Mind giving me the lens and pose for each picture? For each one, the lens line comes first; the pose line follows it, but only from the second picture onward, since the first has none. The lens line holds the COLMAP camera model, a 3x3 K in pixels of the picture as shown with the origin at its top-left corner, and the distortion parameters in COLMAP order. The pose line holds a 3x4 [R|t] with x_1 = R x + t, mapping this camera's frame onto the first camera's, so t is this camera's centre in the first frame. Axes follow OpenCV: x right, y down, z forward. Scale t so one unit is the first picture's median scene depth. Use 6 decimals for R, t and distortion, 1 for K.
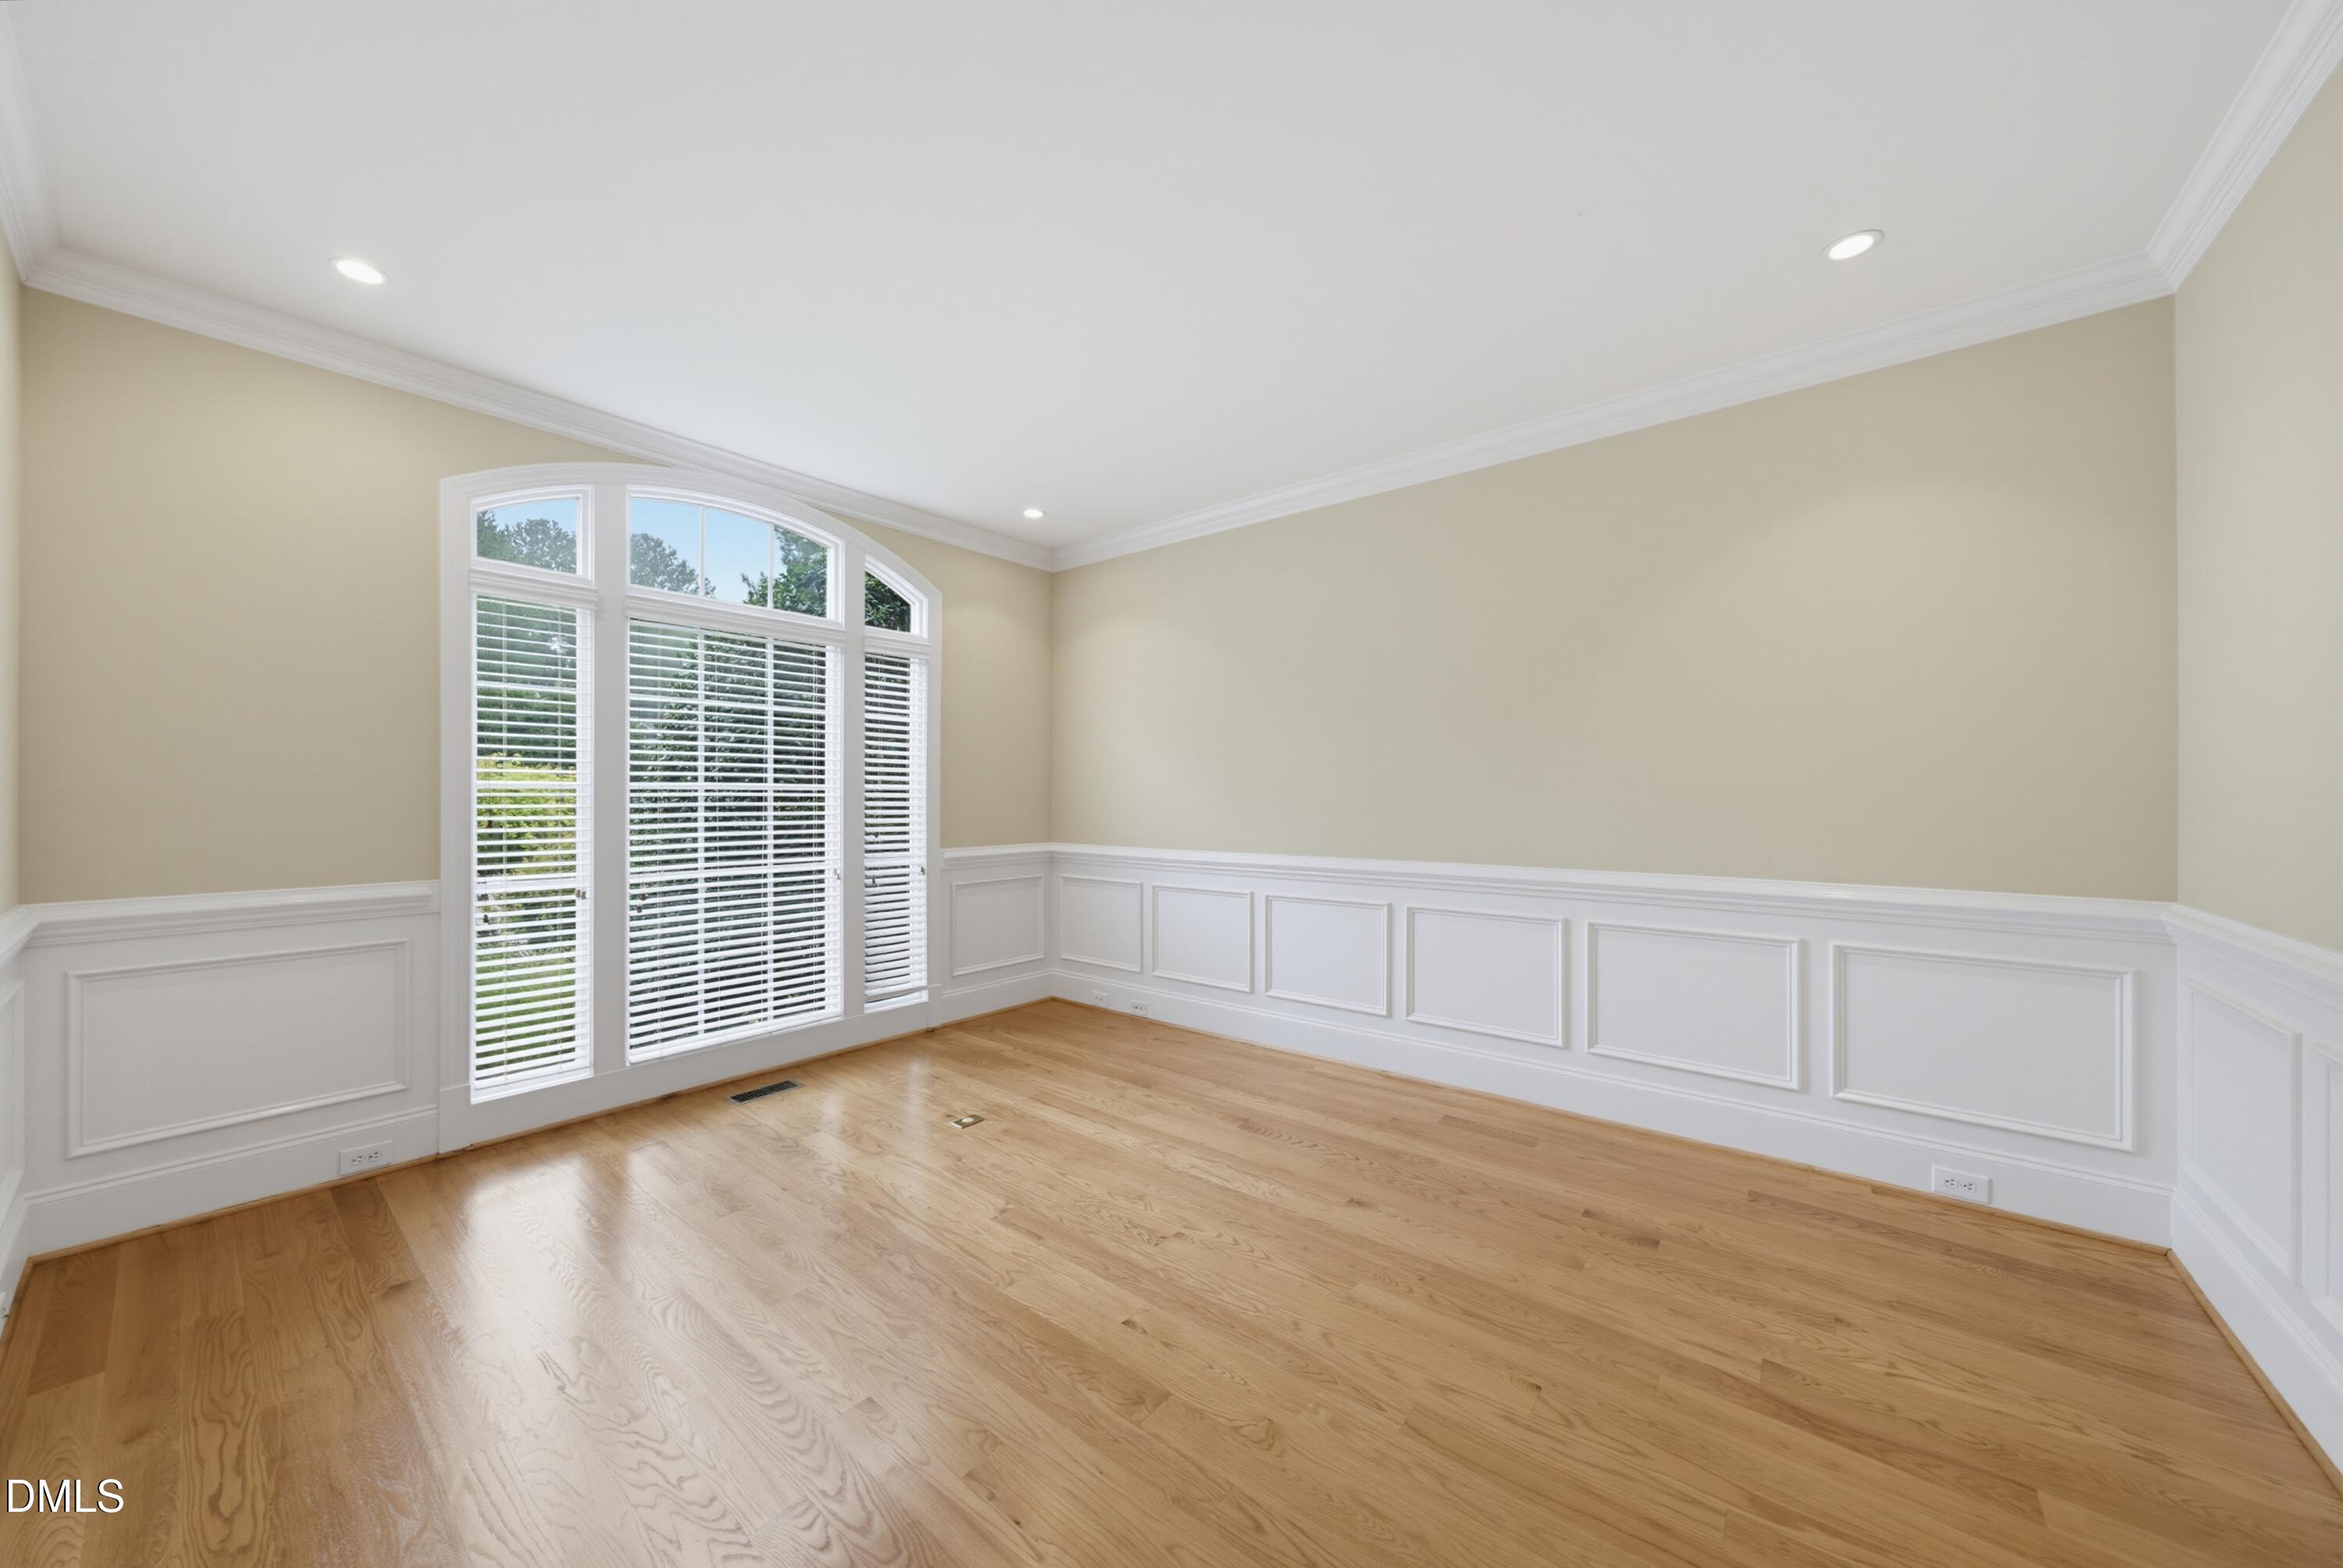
lens RADIAL K [[808.8, 0, 1167.0], [0, 808.8, 773.6], [0, 0, 1]] dist [0.025675, 0.000107]
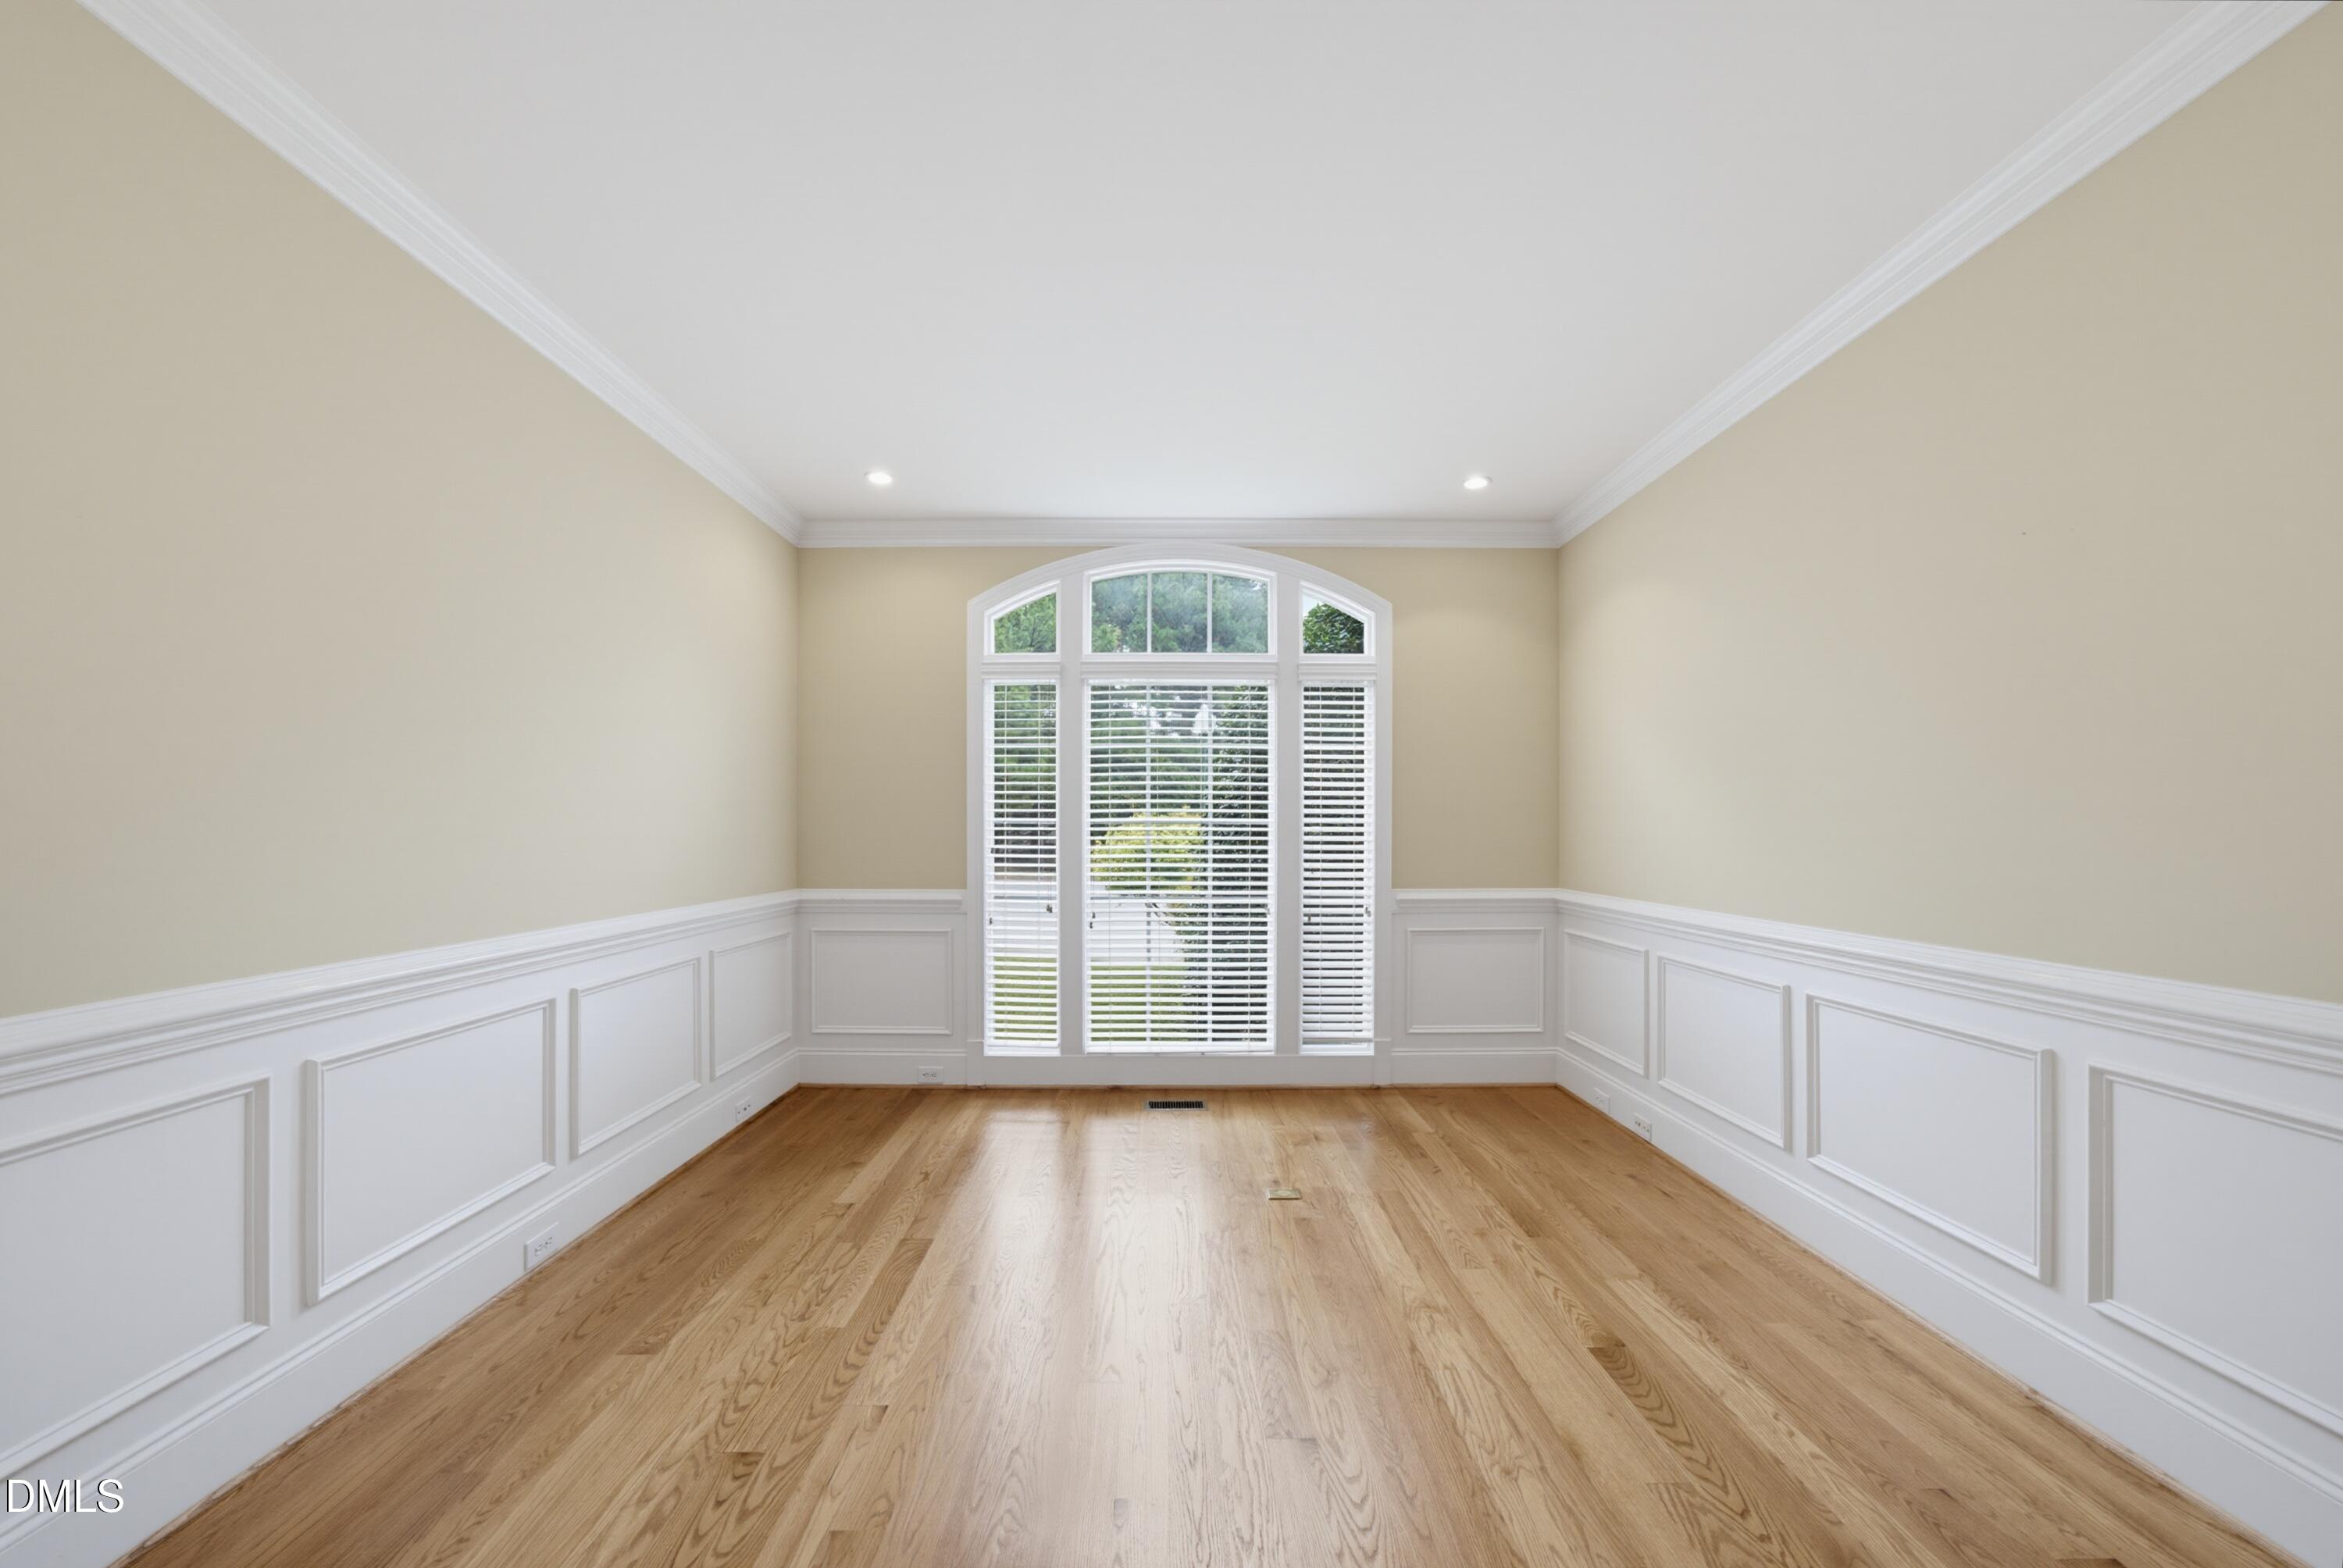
lens RADIAL K [[814.5, 0, 1175.7], [0, 814.5, 808.0], [0, 0, 1]] dist [-0.015898, 0.013656]
pose [[0.650821, -0.024999, -0.758820, 0.280781], [0.022621, 0.999653, -0.013532, 0.011216], [0.758894, -0.008359, 0.651160, 0.261779]]
